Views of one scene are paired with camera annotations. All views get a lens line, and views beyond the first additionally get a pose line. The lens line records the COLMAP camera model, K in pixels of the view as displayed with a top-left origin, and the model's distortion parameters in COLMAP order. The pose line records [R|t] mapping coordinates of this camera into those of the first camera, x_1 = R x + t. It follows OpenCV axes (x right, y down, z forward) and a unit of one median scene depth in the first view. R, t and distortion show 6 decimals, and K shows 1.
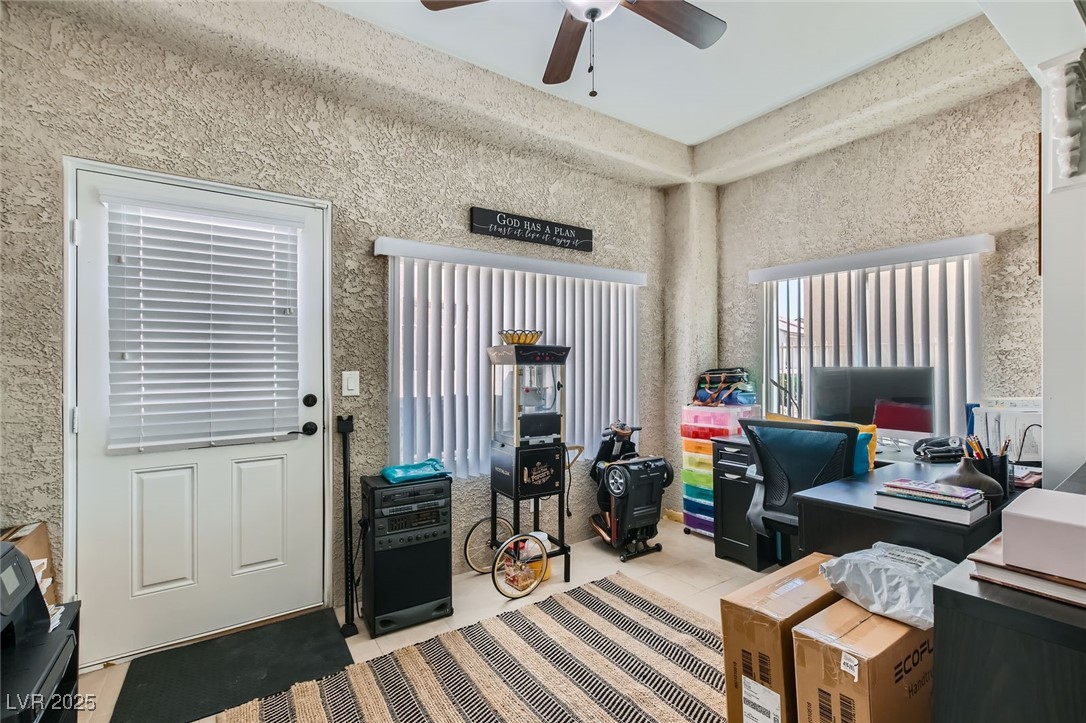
lens RADIAL K [[476.9, 0, 541.0], [0, 476.9, 365.8], [0, 0, 1]] dist [0.002543, 0.000427]
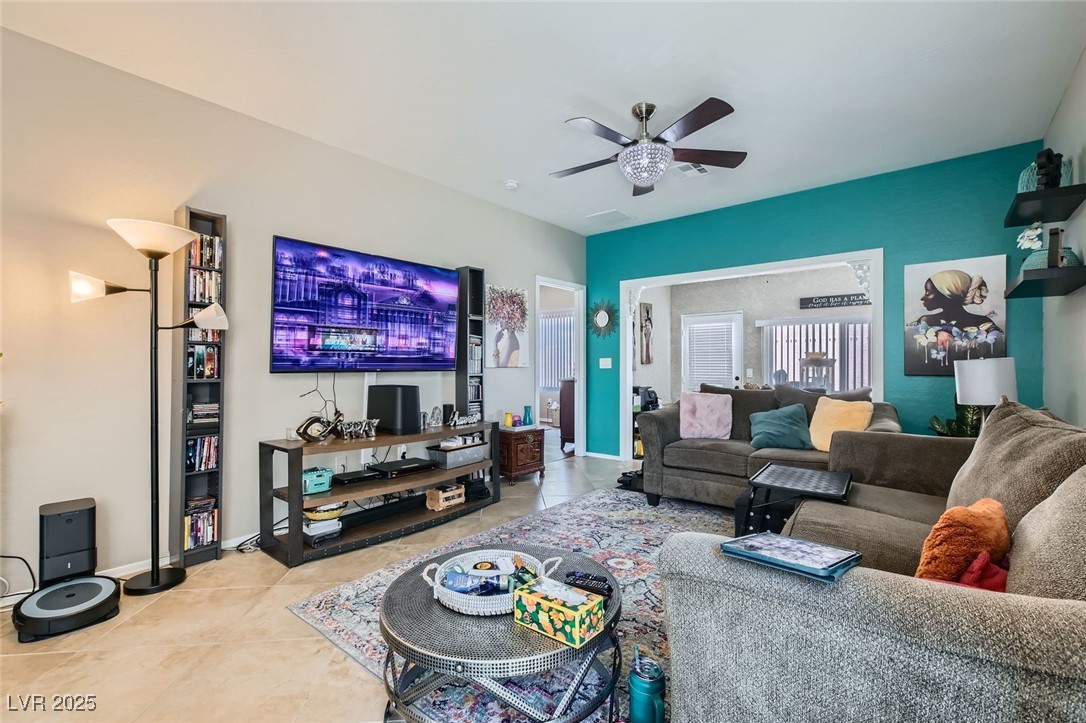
lens RADIAL K [[476.9, 0, 545.7], [0, 476.9, 365.9], [0, 0, 1]] dist [0.002543, 0.000427]
pose [[0.286655, 0.003350, -0.958028, 1.749718], [0.003546, 0.999983, 0.004558, -0.020536], [0.958027, -0.004703, 0.286638, -0.866501]]
